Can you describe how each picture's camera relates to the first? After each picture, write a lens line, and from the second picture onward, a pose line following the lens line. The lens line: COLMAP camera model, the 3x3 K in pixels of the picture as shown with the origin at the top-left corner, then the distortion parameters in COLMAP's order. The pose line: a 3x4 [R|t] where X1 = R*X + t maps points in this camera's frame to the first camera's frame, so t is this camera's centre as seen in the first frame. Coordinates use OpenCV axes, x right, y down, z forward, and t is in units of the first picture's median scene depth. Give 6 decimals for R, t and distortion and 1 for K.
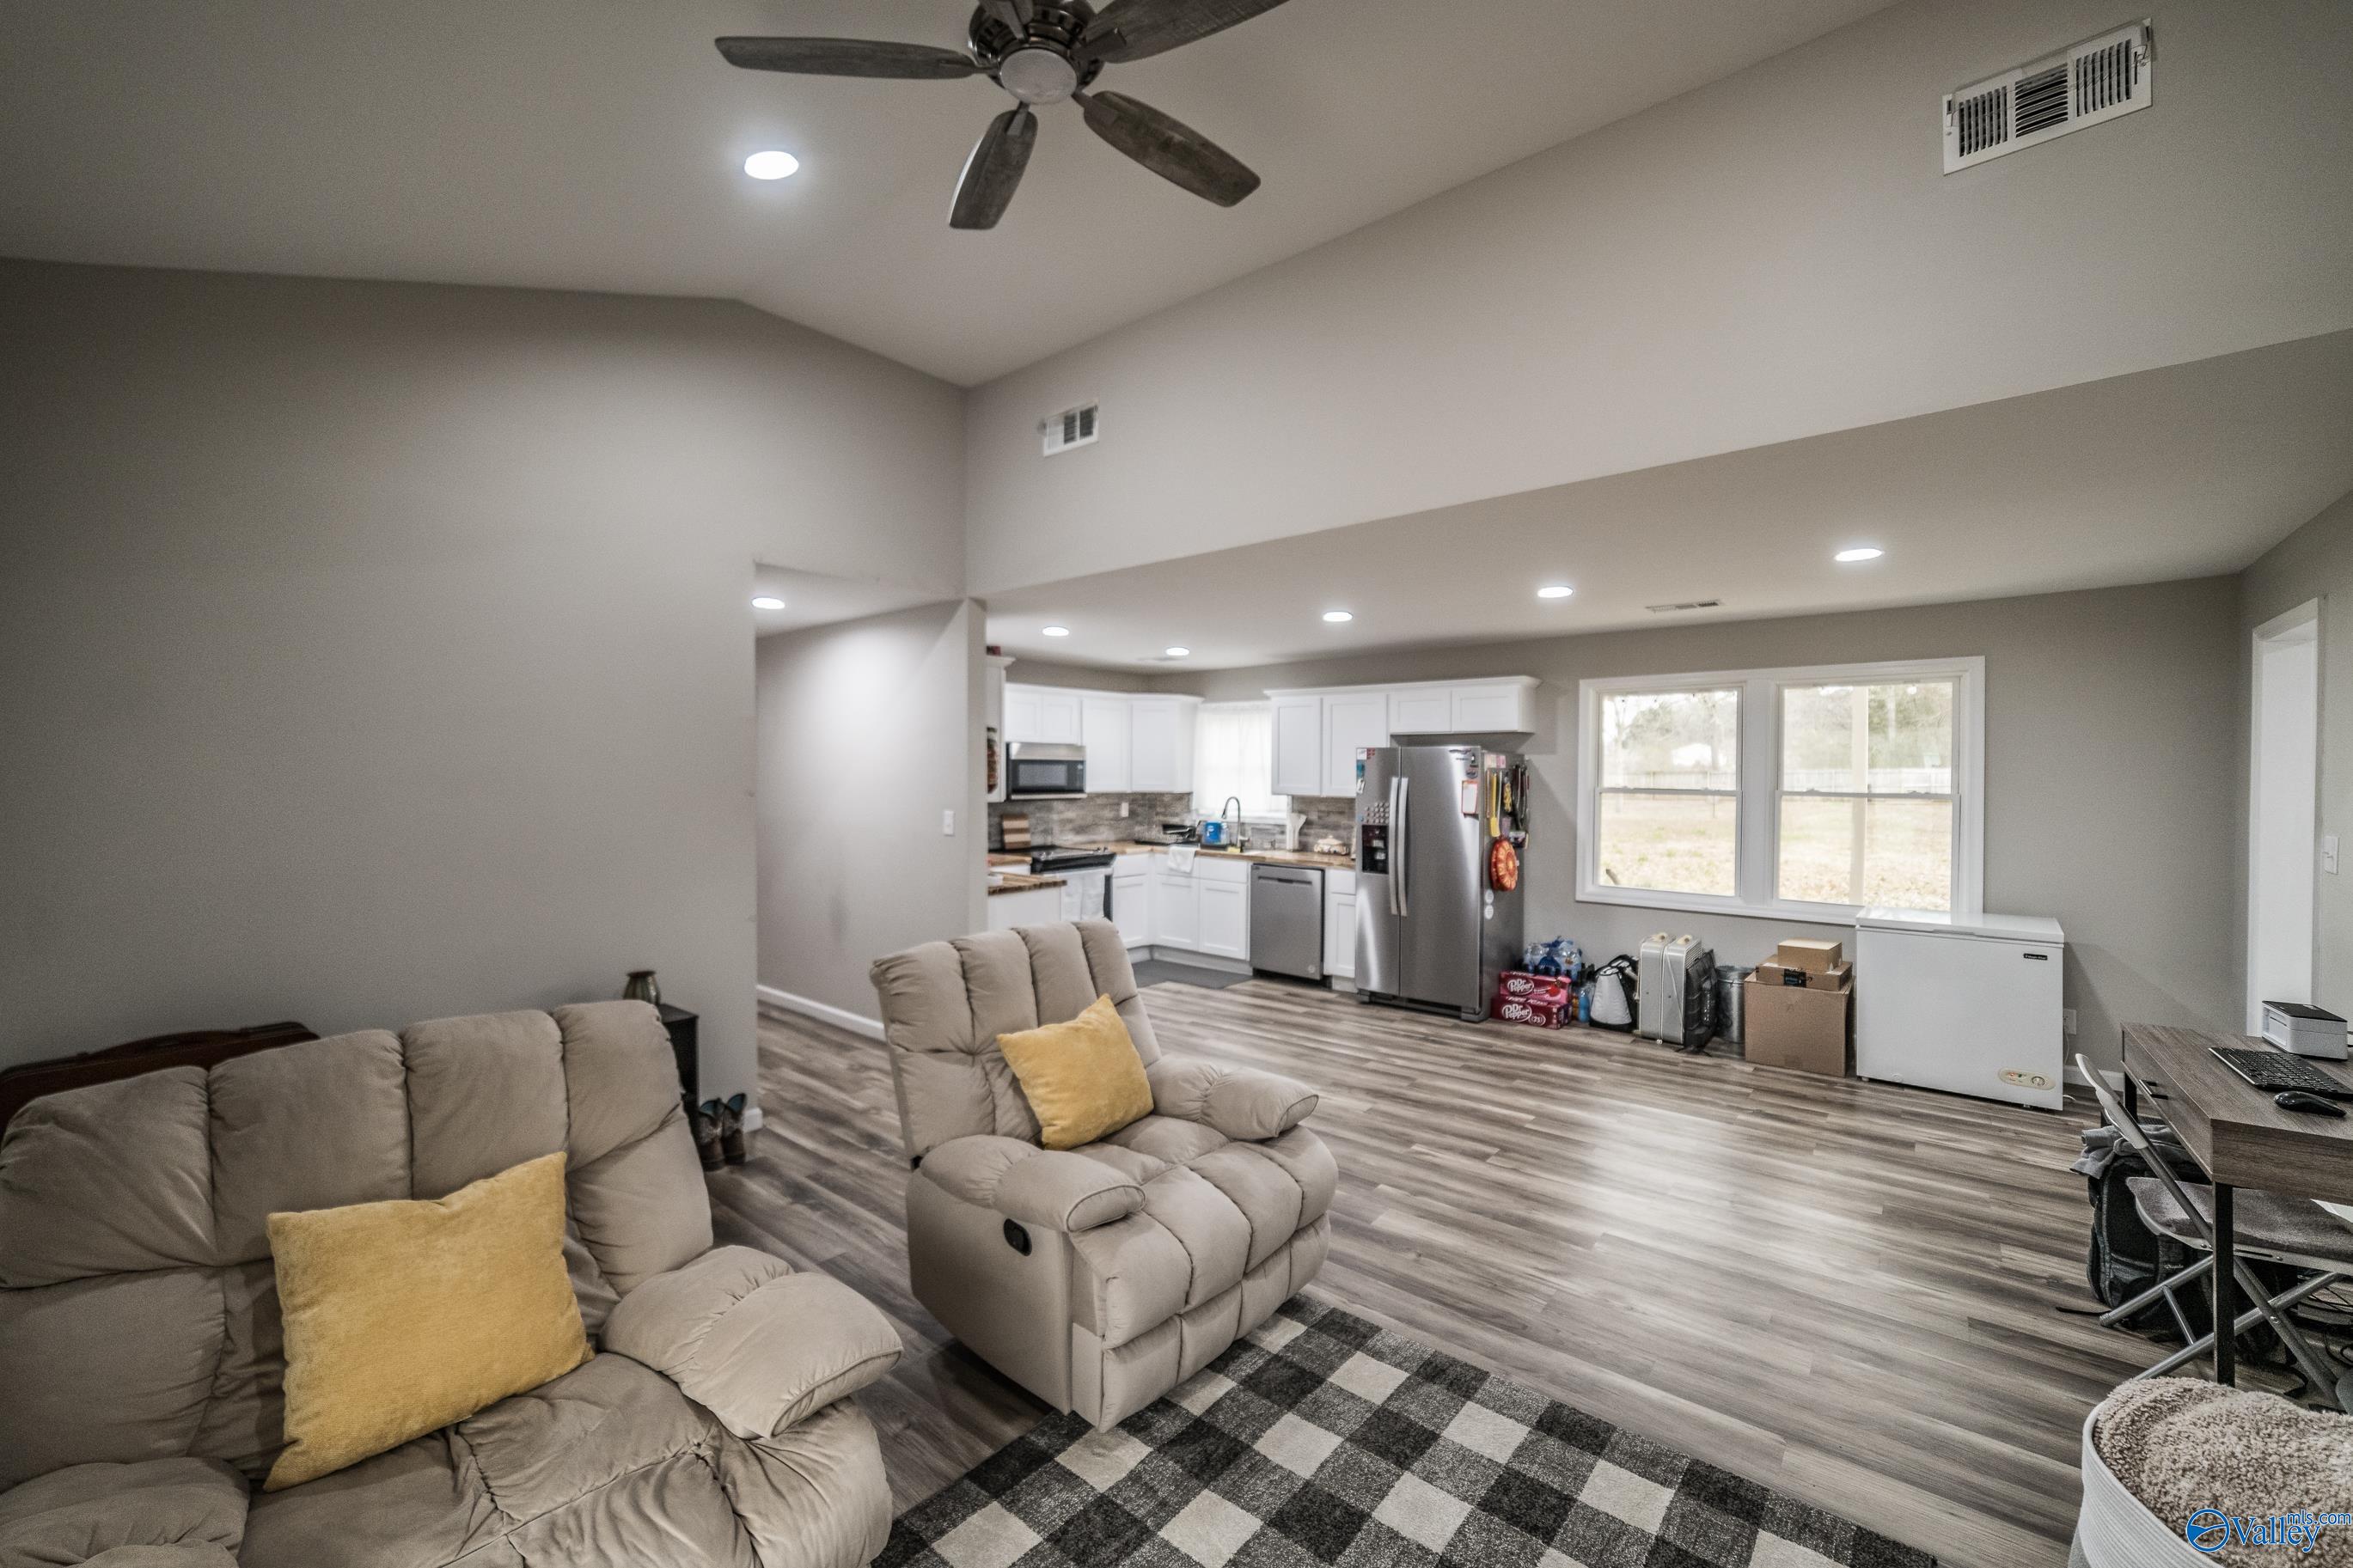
lens RADIAL K [[920.4, 0, 1165.5], [0, 920.4, 776.1], [0, 0, 1]] dist [-0.004850, 0.000771]
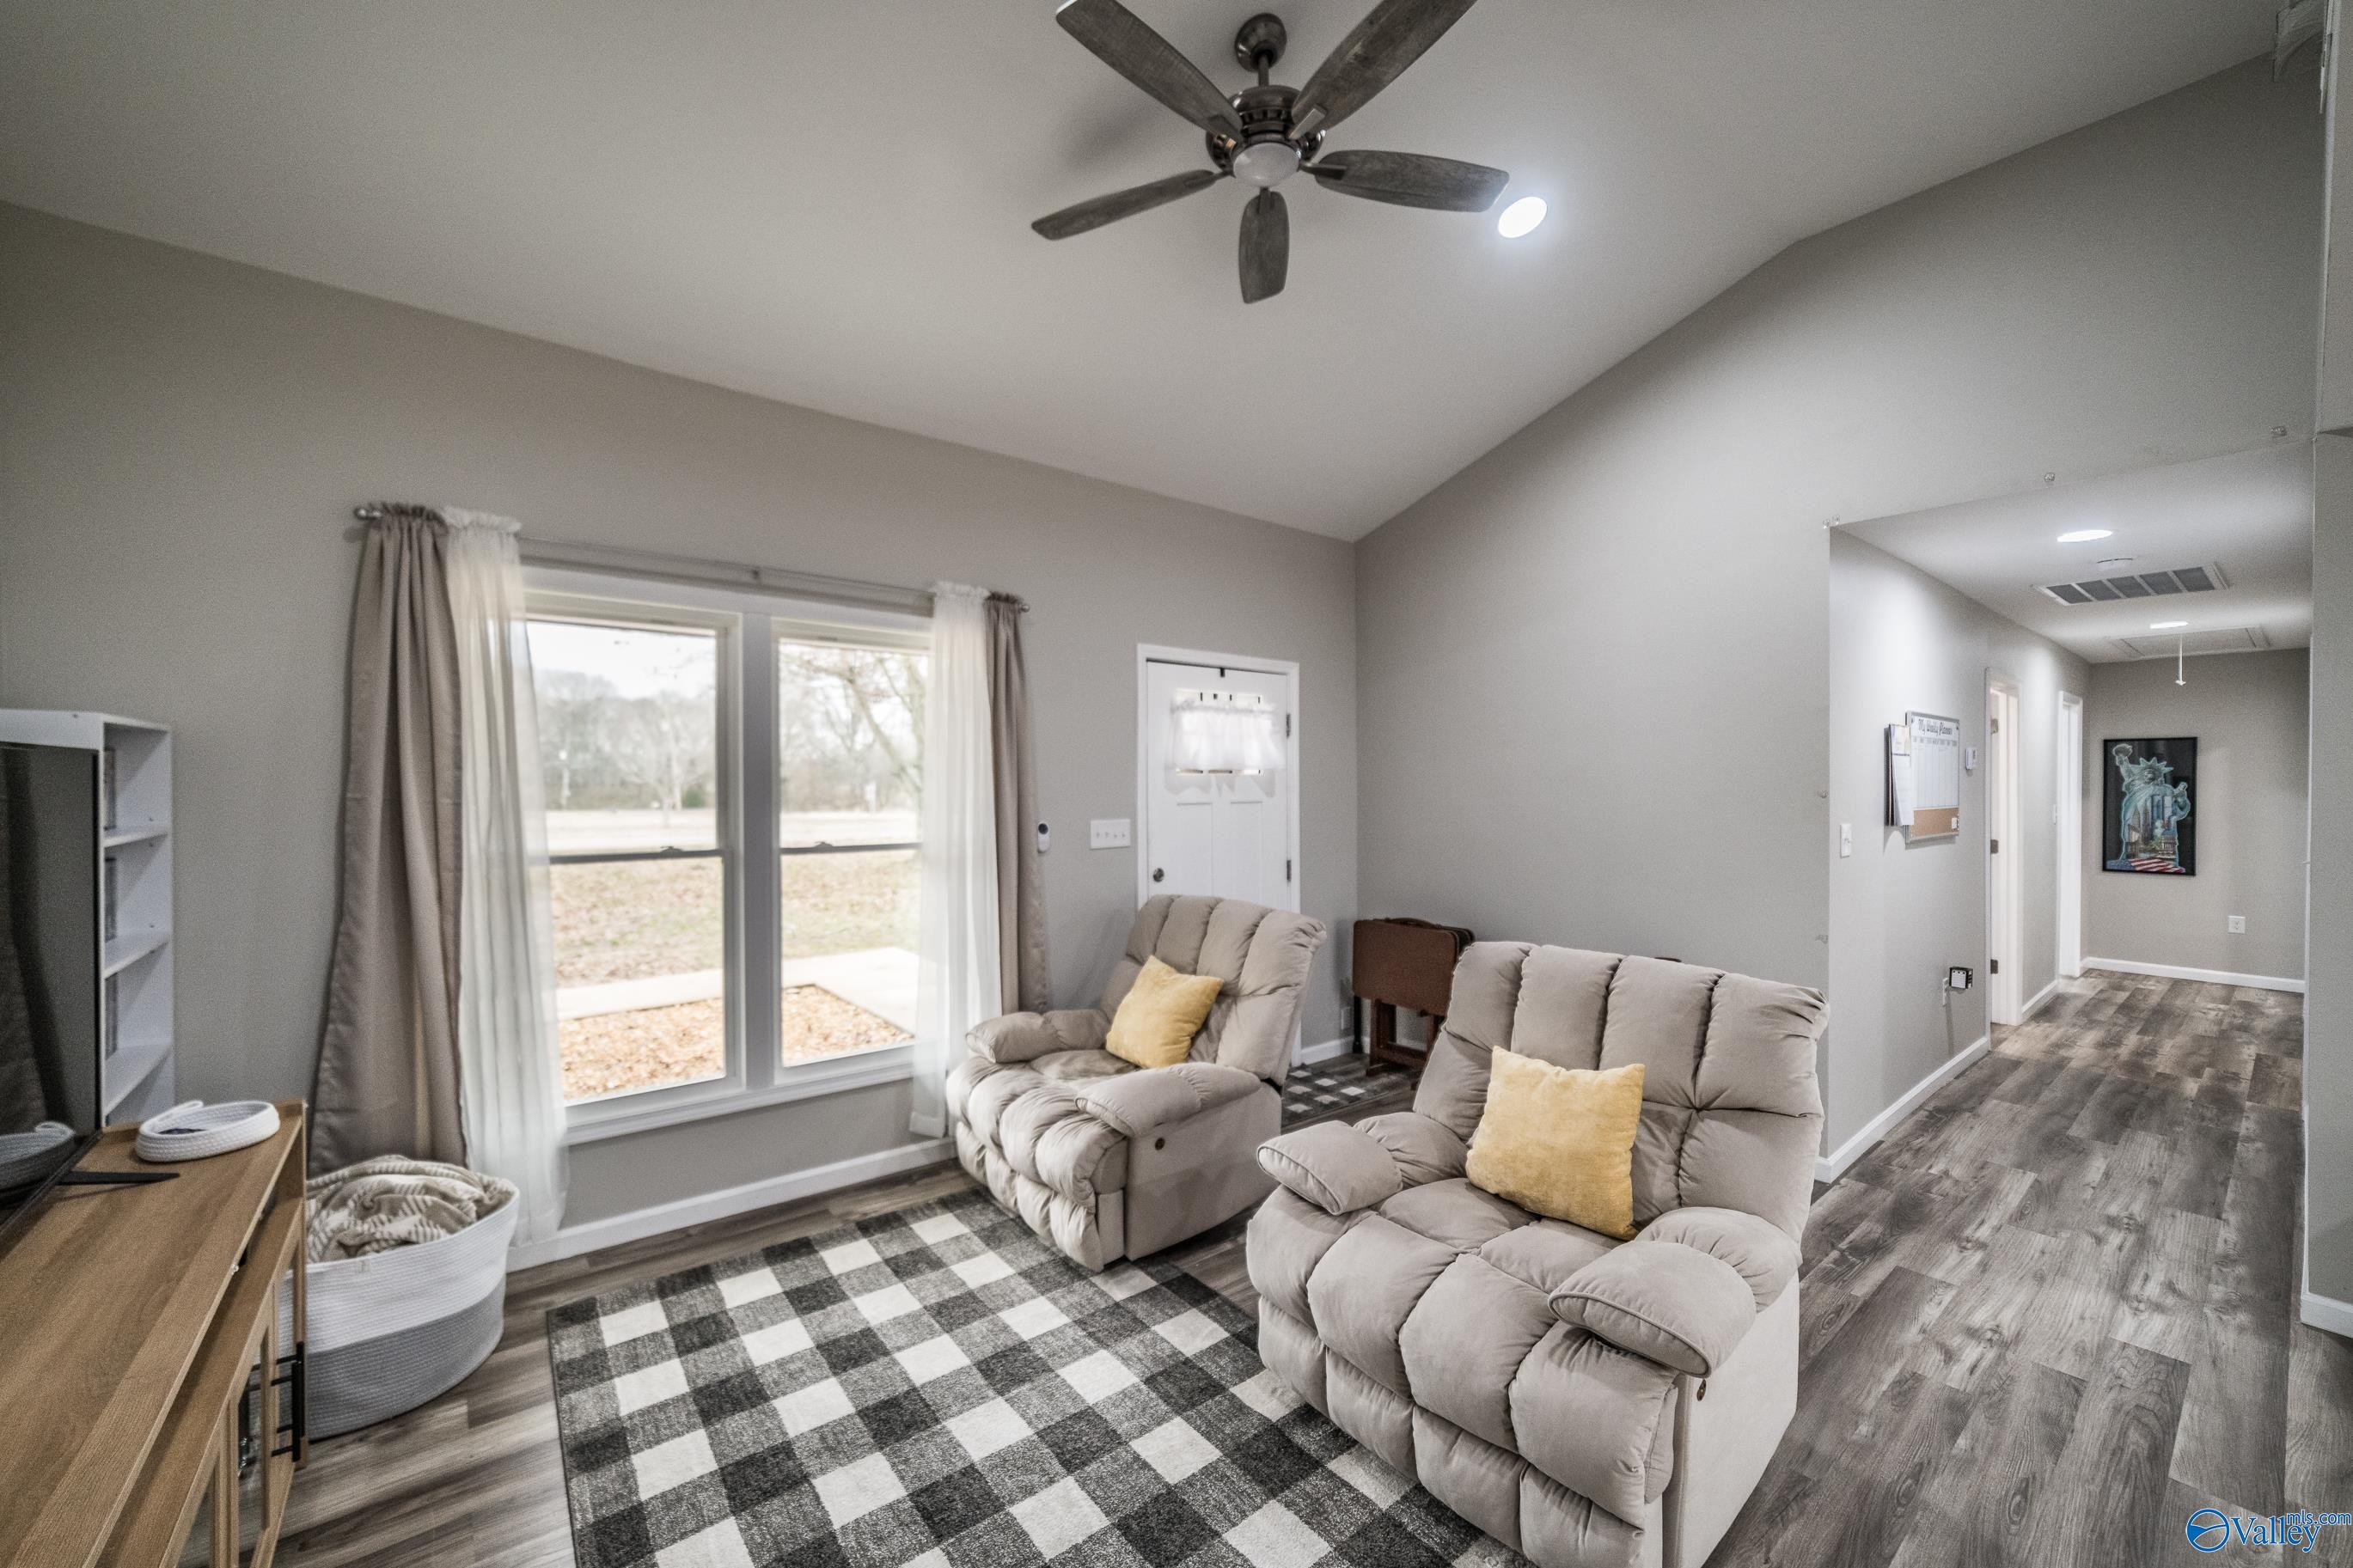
lens RADIAL K [[920.4, 0, 1166.8], [0, 920.4, 787.8], [0, 0, 1]] dist [-0.004850, 0.000771]
pose [[-0.192720, 0.002995, -0.981249, 0.356792], [-0.003649, 0.999986, 0.003769, 0.008673], [0.981247, 0.004307, -0.192706, 0.381827]]
